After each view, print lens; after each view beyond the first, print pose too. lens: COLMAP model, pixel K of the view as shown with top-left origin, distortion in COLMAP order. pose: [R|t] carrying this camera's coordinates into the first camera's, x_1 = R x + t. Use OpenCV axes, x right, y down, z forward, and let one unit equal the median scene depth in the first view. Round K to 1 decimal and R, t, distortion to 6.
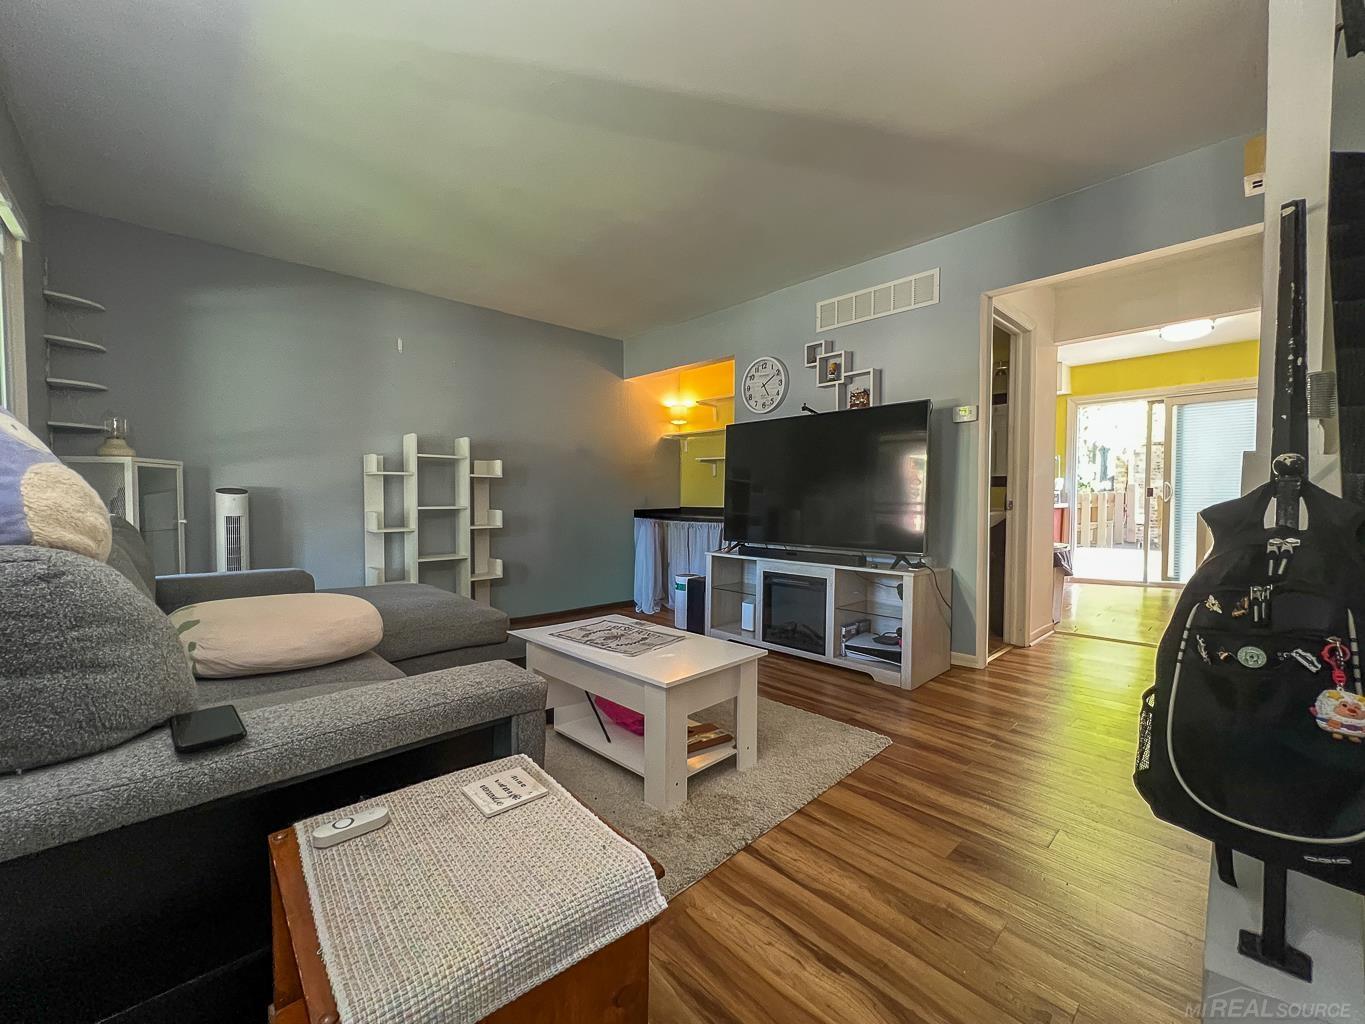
lens RADIAL K [[555.4, 0, 682.5], [0, 555.4, 512.0], [0, 0, 1]] dist [-0.000792, -0.000195]
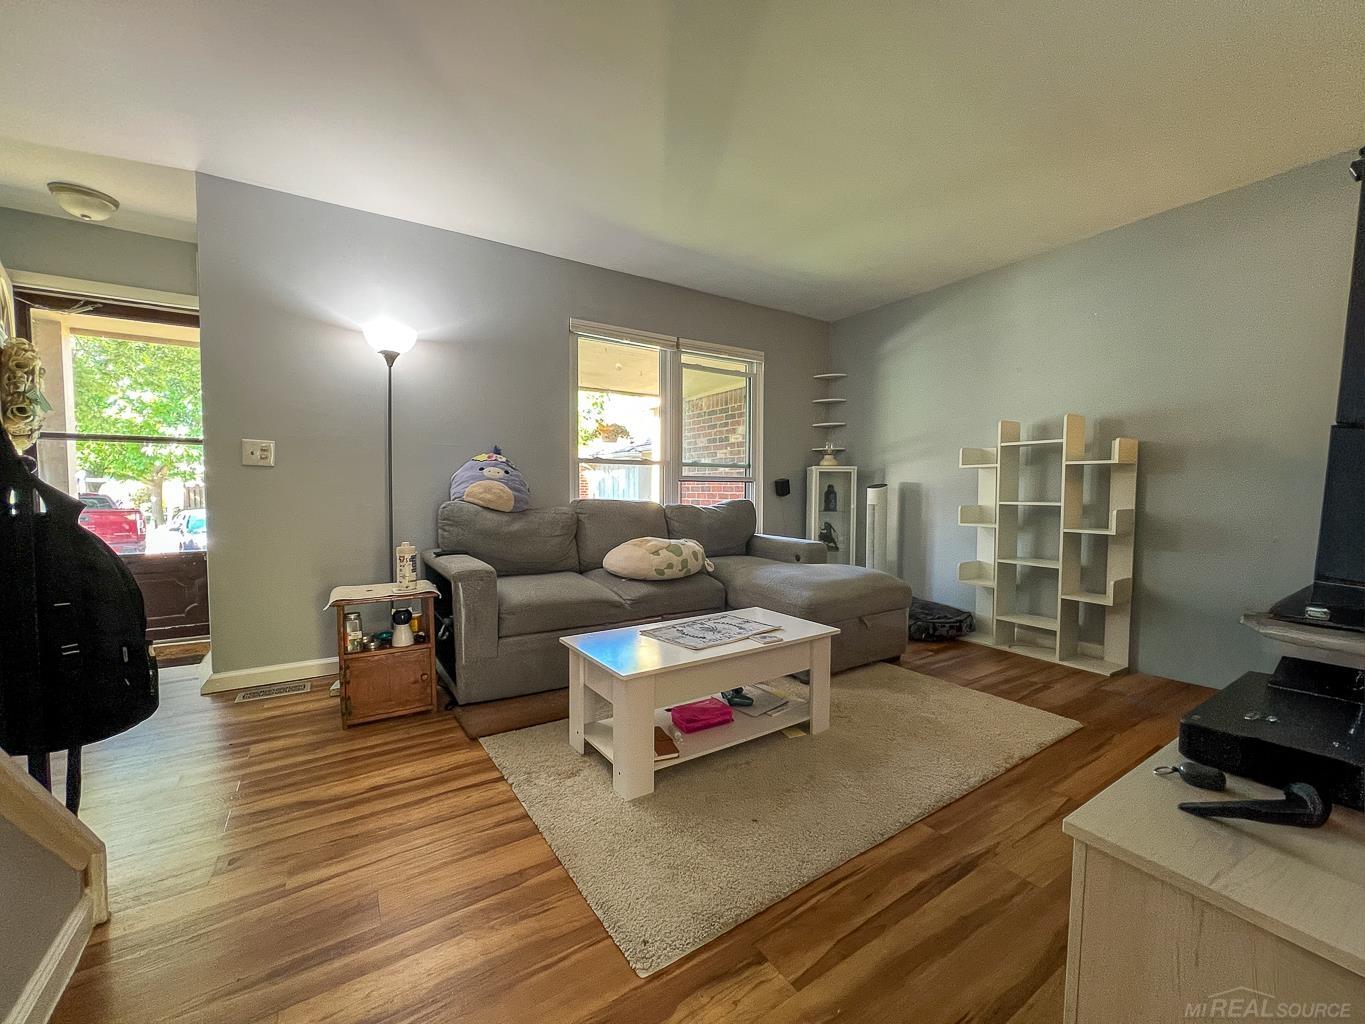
lens RADIAL K [[545.4, 0, 682.5], [0, 545.4, 512.0], [0, 0, 1]] dist [0.000977, 0.000104]
pose [[-0.177160, 0.041214, -0.983319, 0.728778], [-0.031499, 0.998374, 0.047520, -0.028229], [0.983678, 0.039392, -0.175574, 0.956788]]
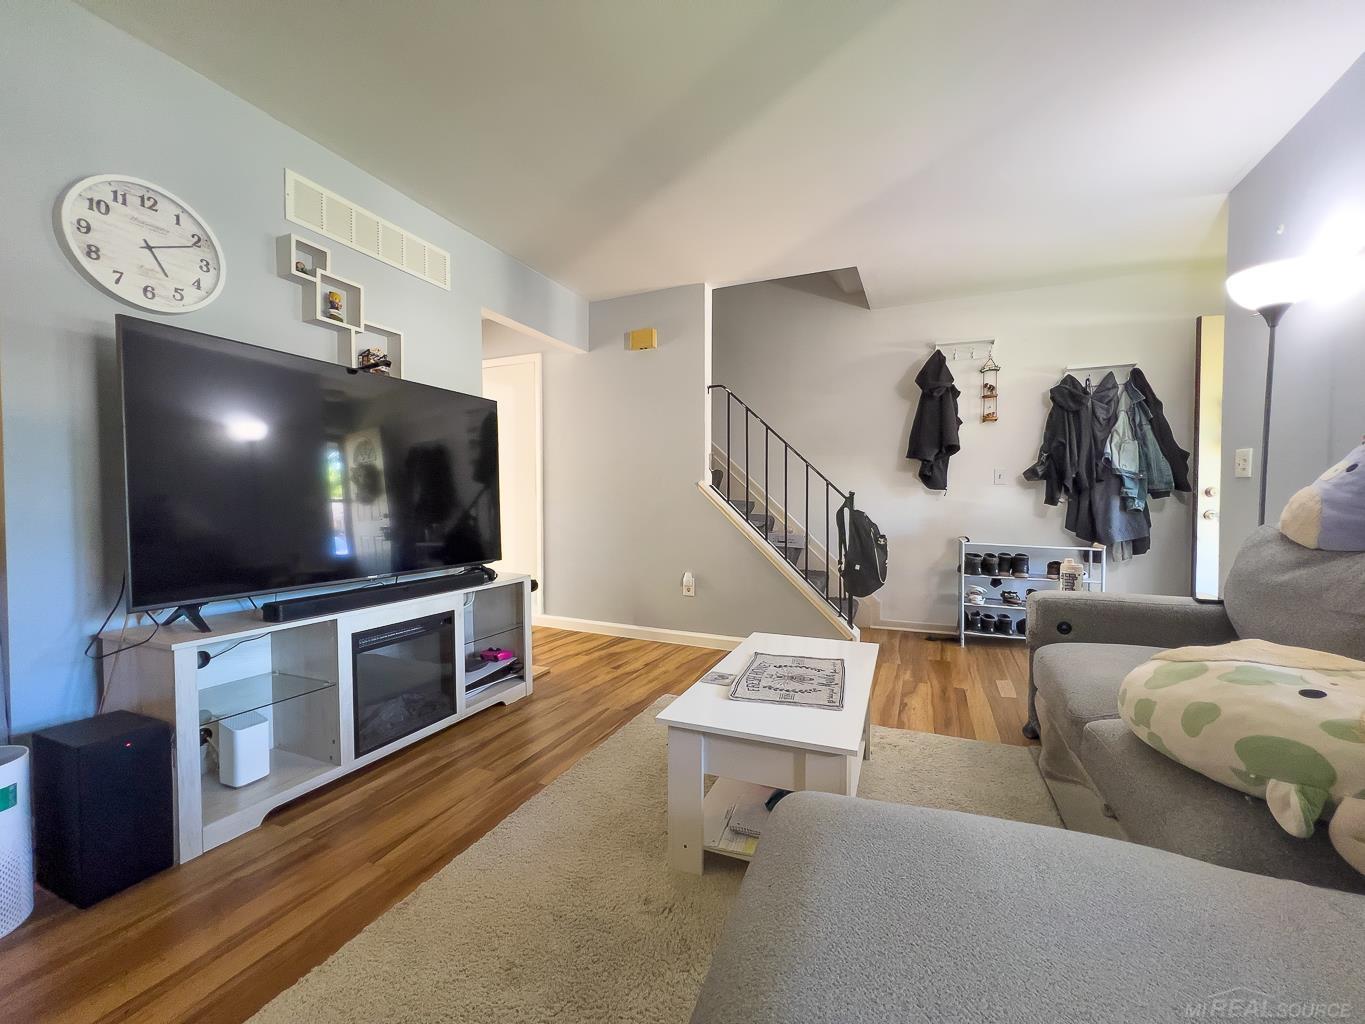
lens RADIAL K [[555.4, 0, 682.5], [0, 555.4, 512.0], [0, 0, 1]] dist [-0.000792, -0.000195]
pose [[-0.392366, -0.020365, 0.919584, -0.675423], [0.022286, 0.999251, 0.031639, -0.035295], [-0.919539, 0.032908, -0.391619, 1.246254]]
